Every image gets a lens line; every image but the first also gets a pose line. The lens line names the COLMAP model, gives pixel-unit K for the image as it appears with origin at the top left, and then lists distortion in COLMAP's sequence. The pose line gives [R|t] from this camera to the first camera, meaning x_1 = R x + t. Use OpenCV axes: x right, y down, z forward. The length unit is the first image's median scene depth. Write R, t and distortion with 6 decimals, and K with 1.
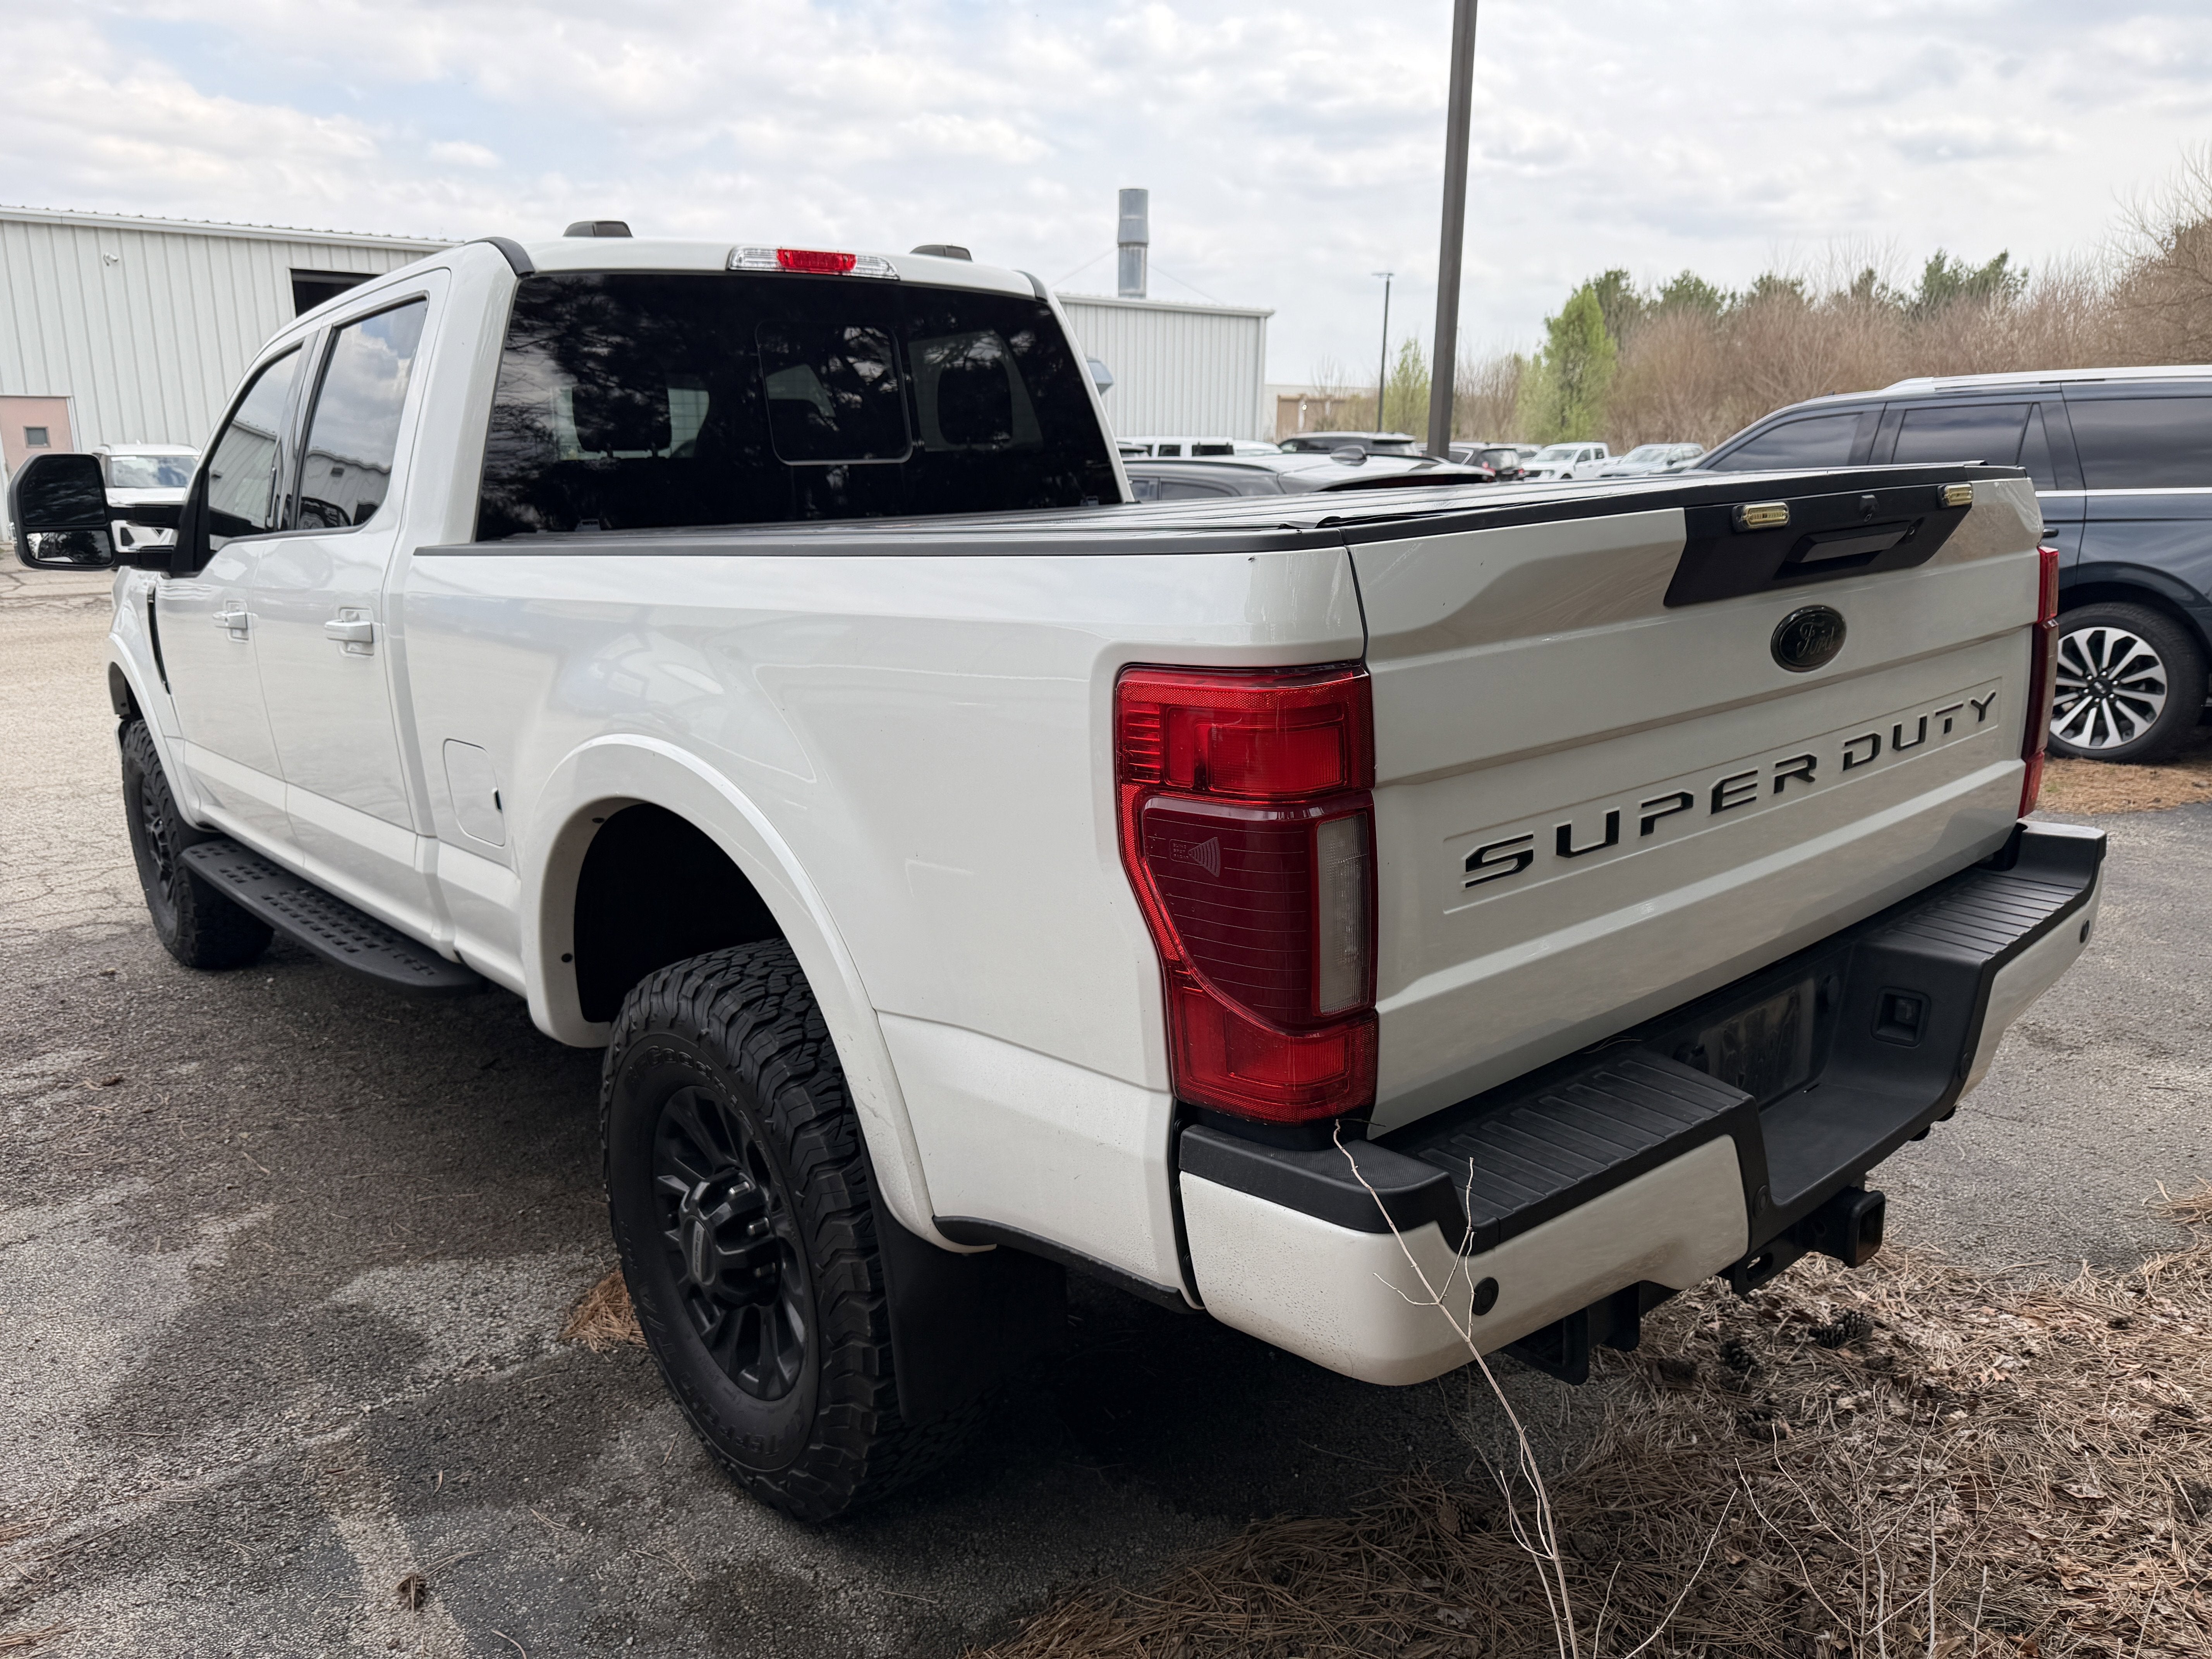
lens RADIAL K [[1593.1, 0, 1107.0], [0, 1593.1, 836.7], [0, 0, 1]] dist [0.029961, -0.047217]
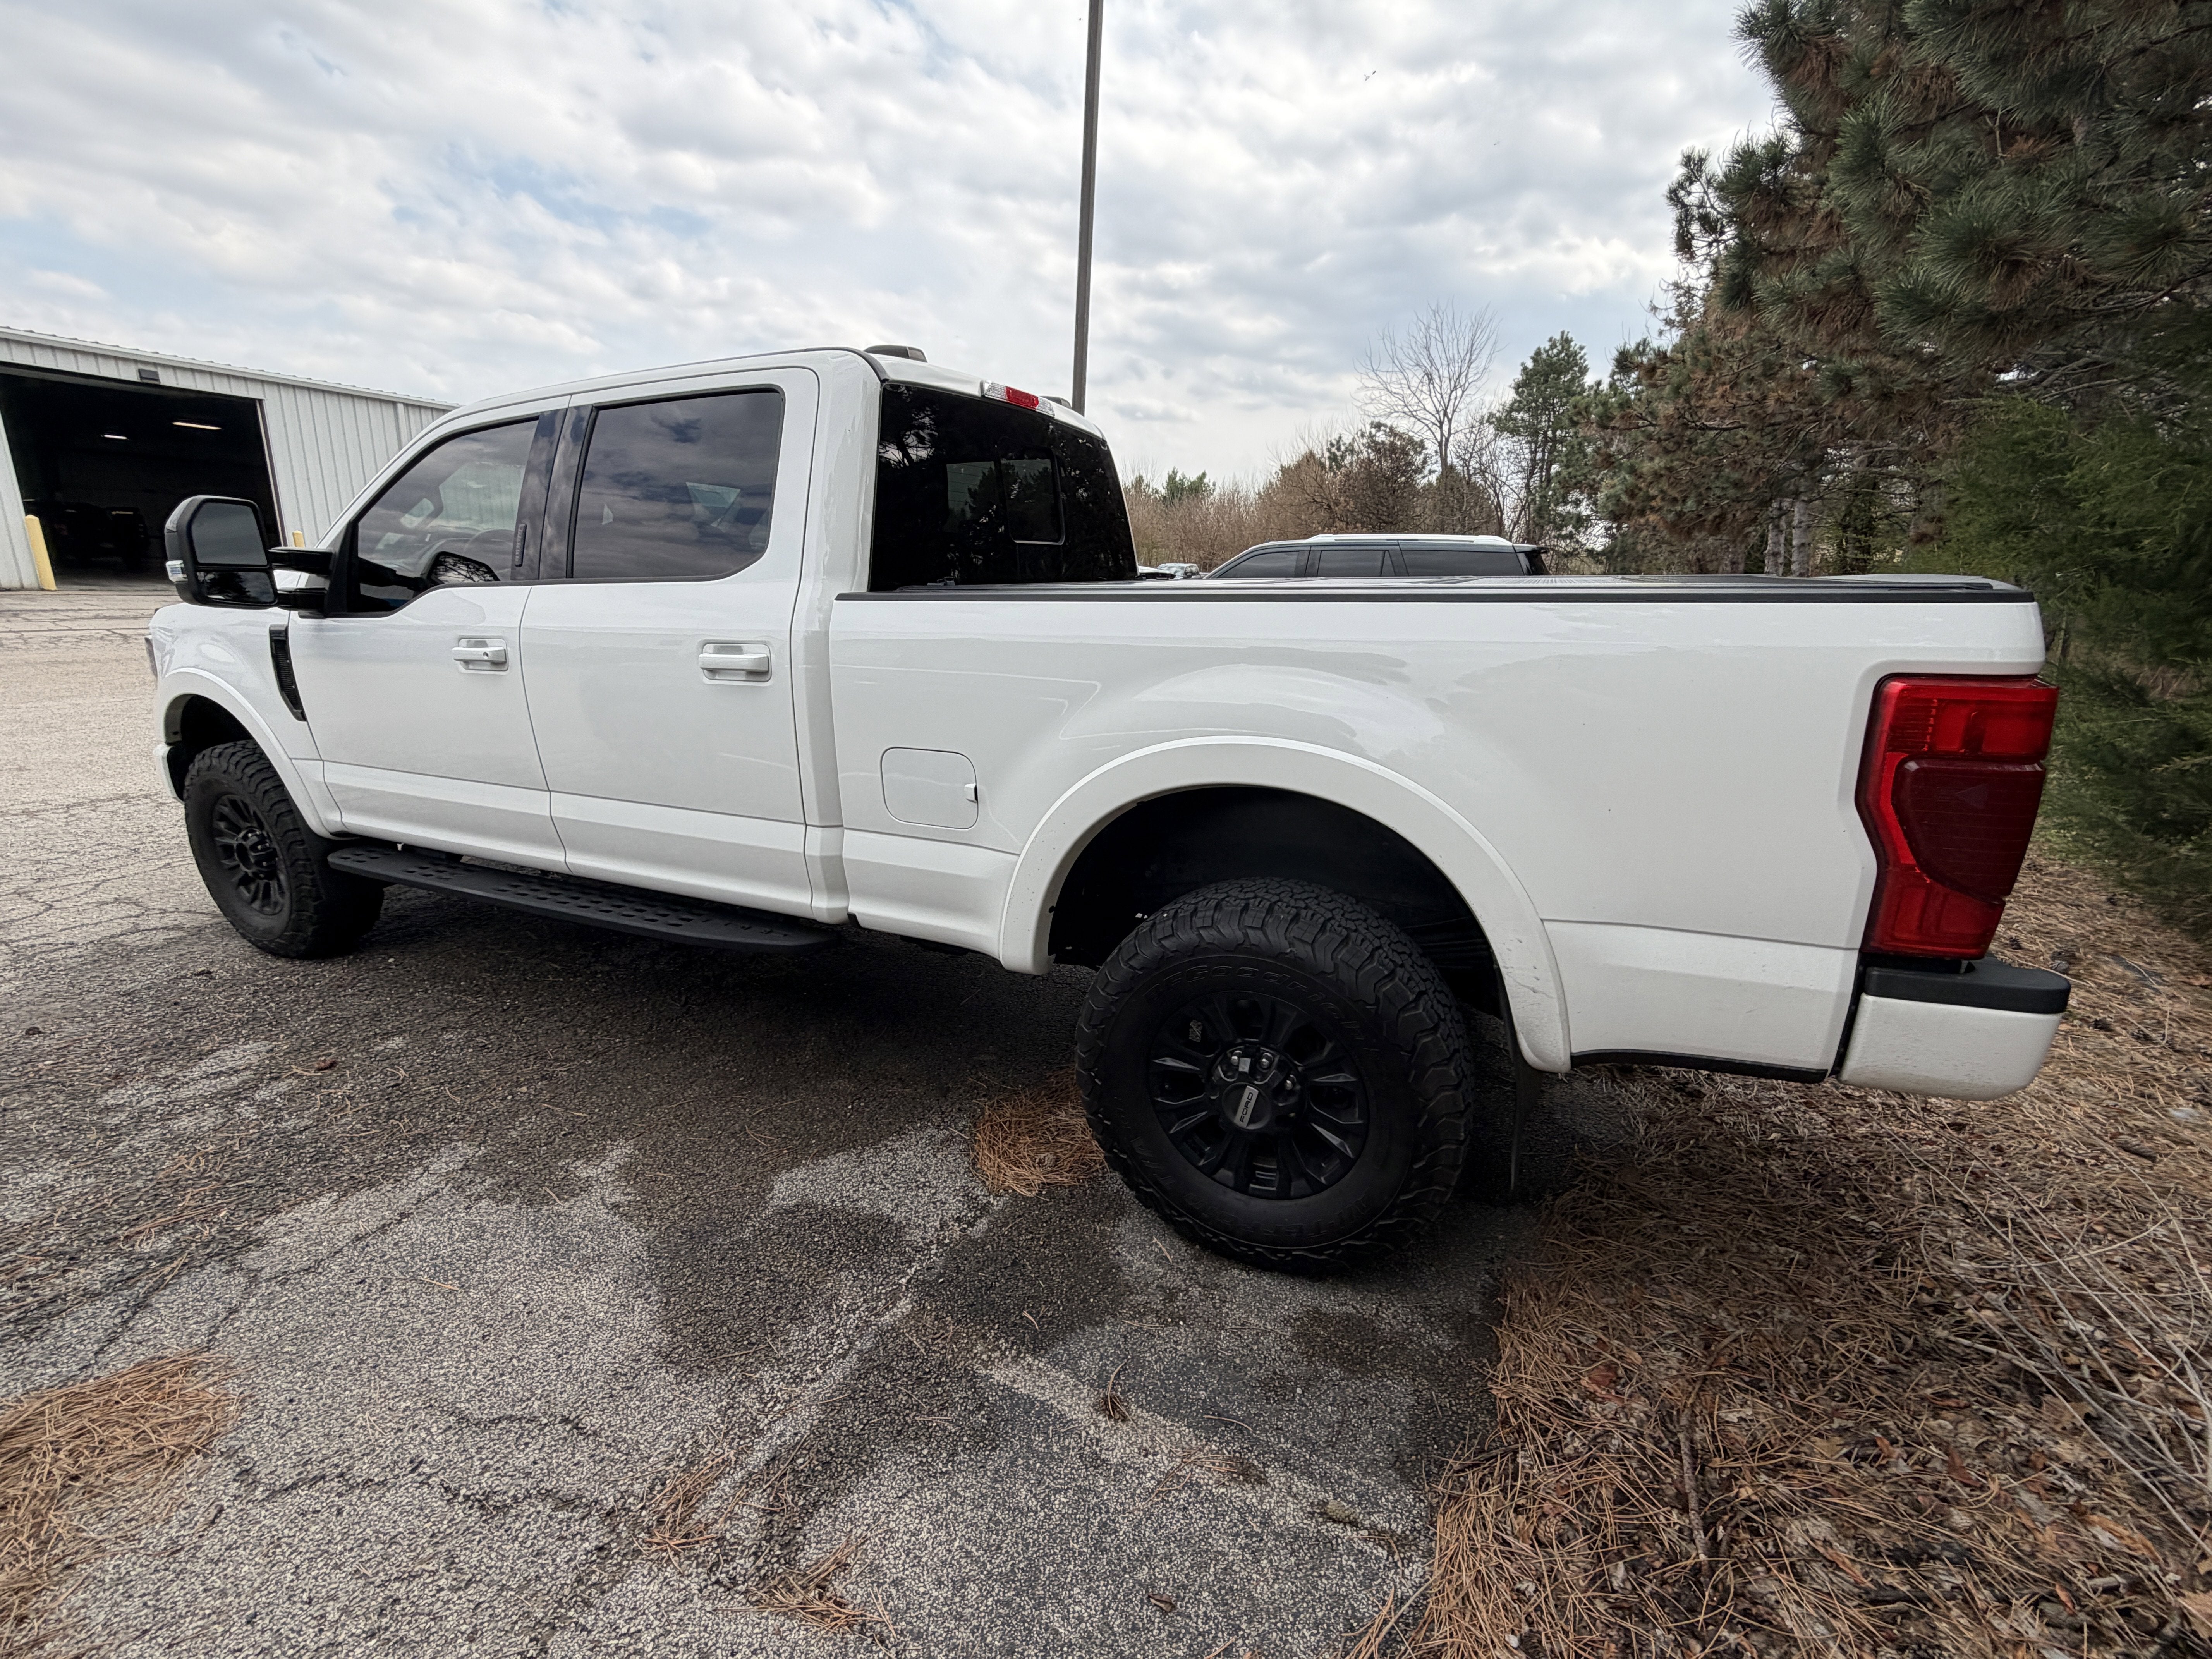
lens RADIAL K [[939.3, 0, 1106.0], [0, 939.3, 829.5], [0, 0, 1]] dist [0.000752, 0.000285]
pose [[0.909916, -0.069553, 0.408921, -0.346614], [0.054031, 0.997316, 0.049406, -0.014811], [-0.411260, -0.022861, 0.911232, 0.156547]]
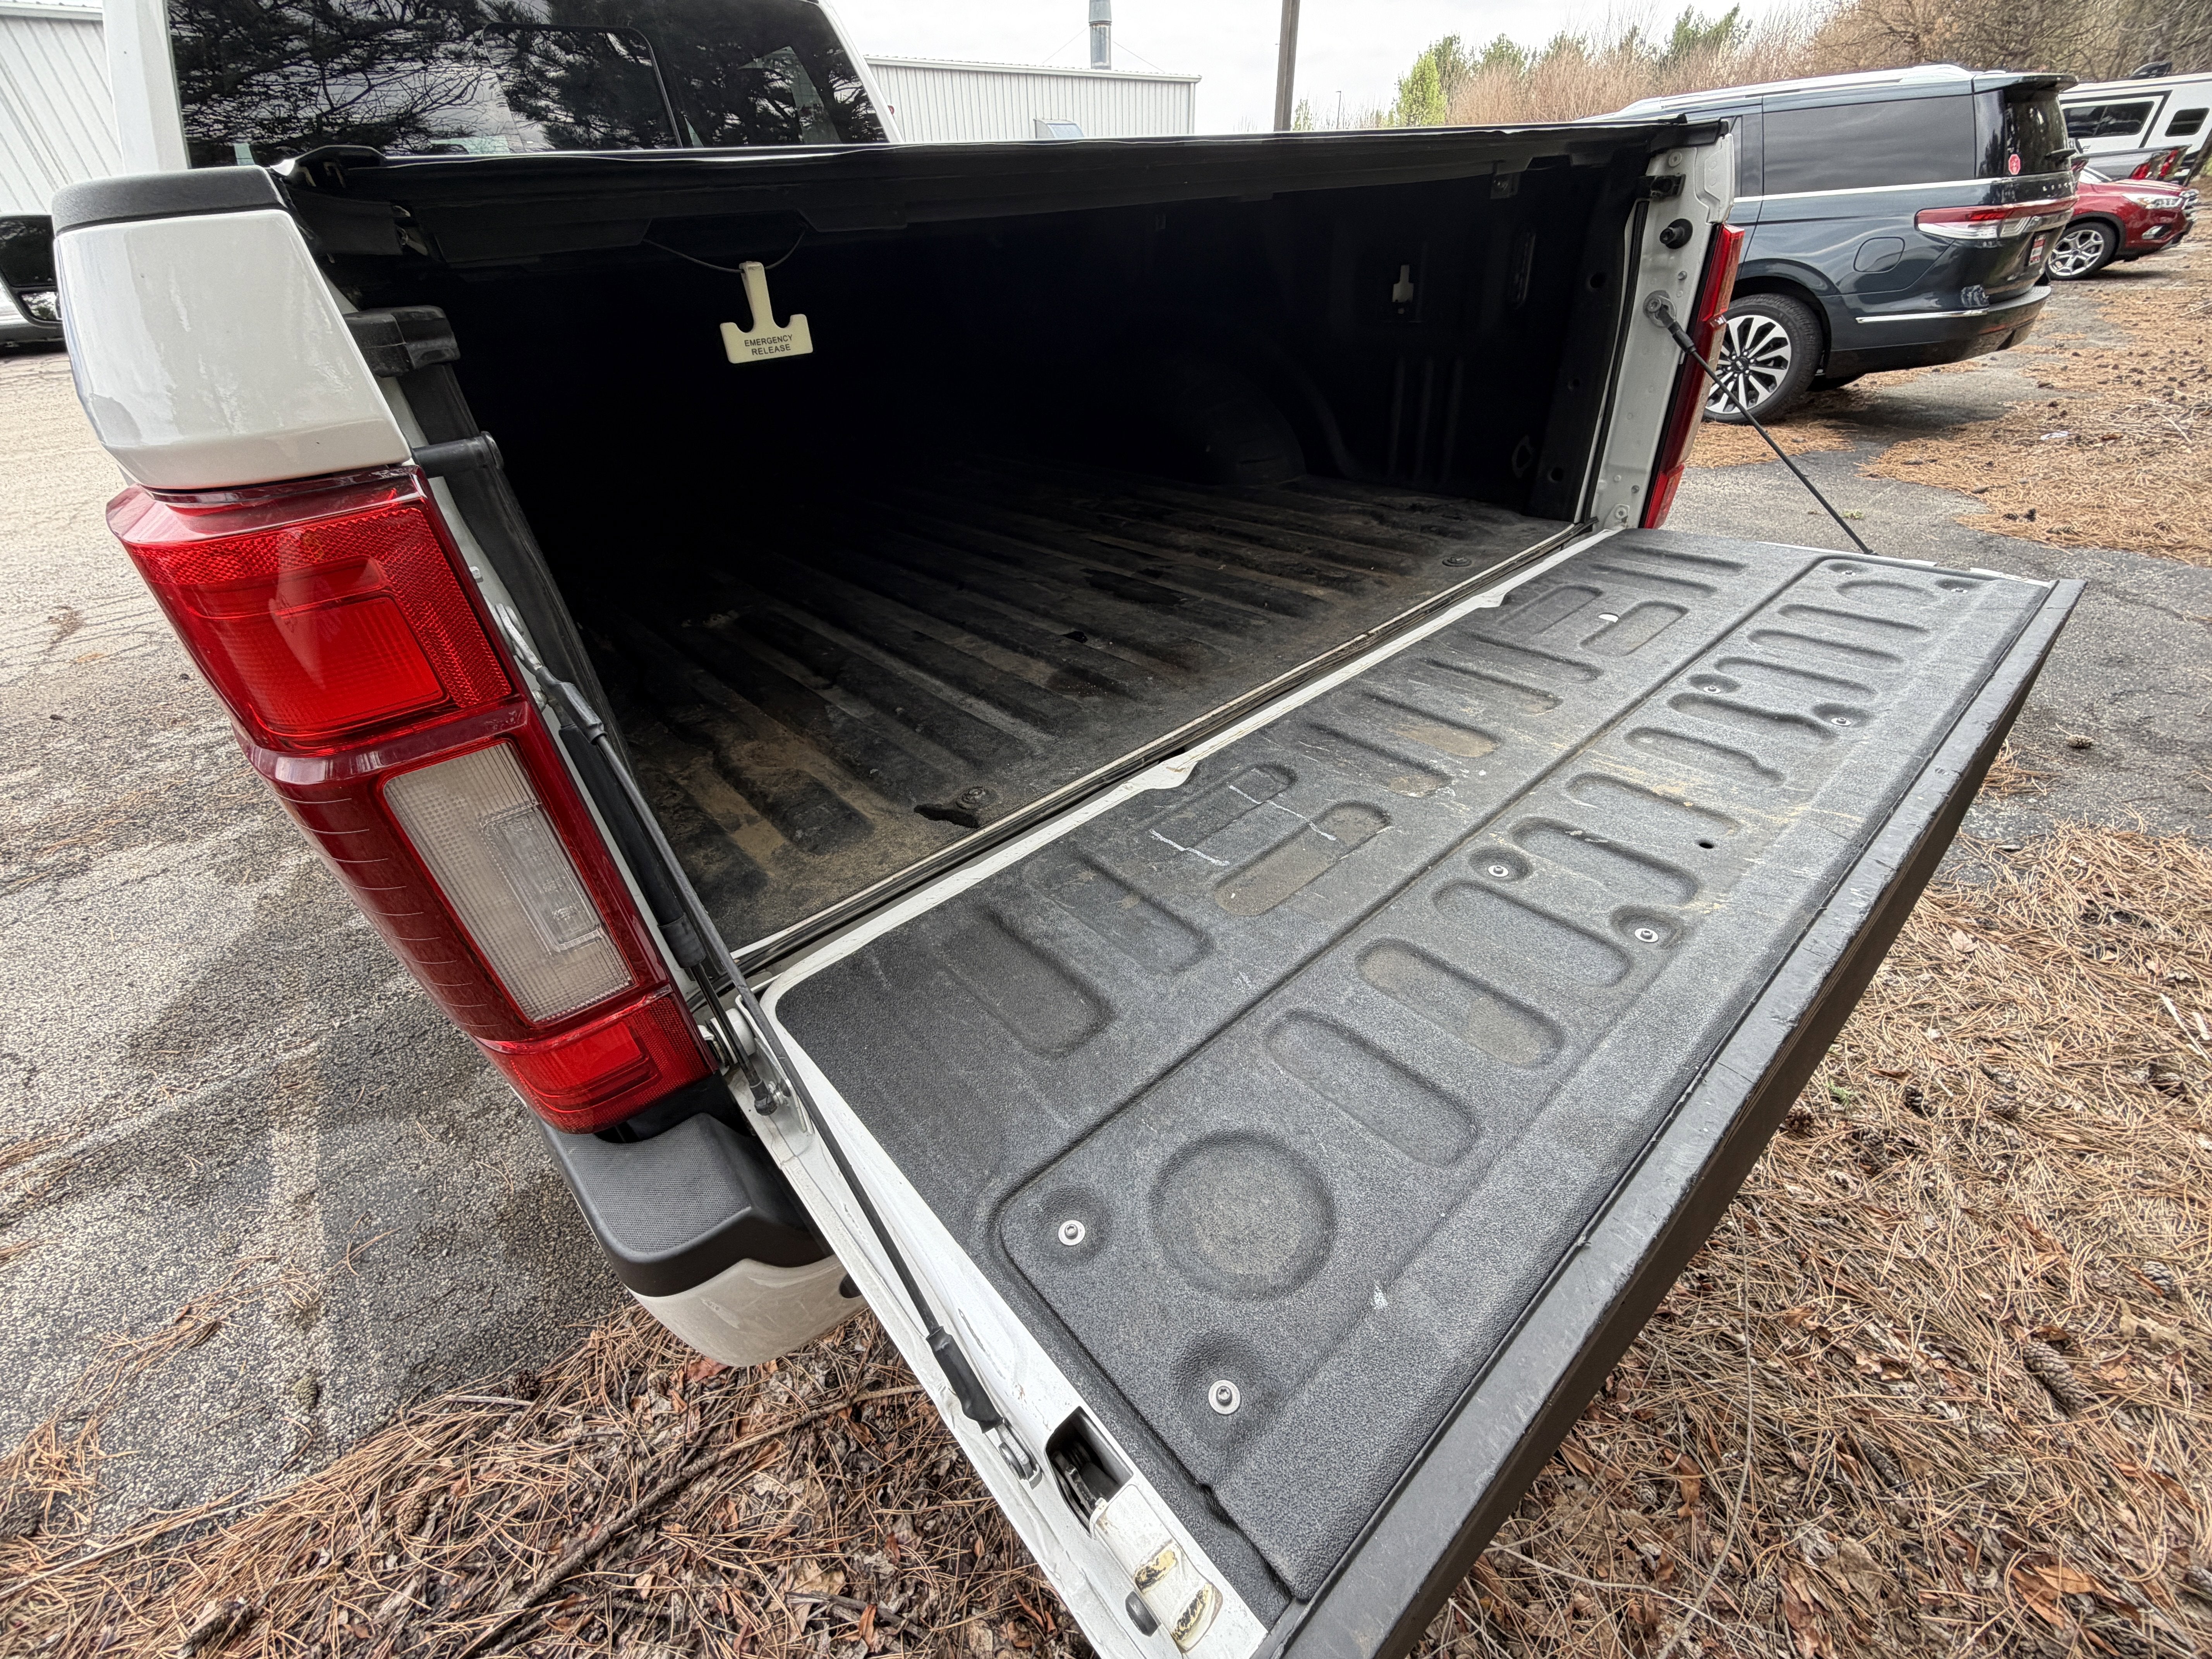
lens RADIAL K [[893.2, 0, 1106.0], [0, 893.2, 829.5], [0, 0, 1]] dist [-0.001099, 0.000174]
pose [[0.999444, -0.027764, -0.018442, 0.121393], [0.032580, 0.930579, 0.364640, -0.030043], [0.007038, -0.365038, 0.930966, 0.210017]]
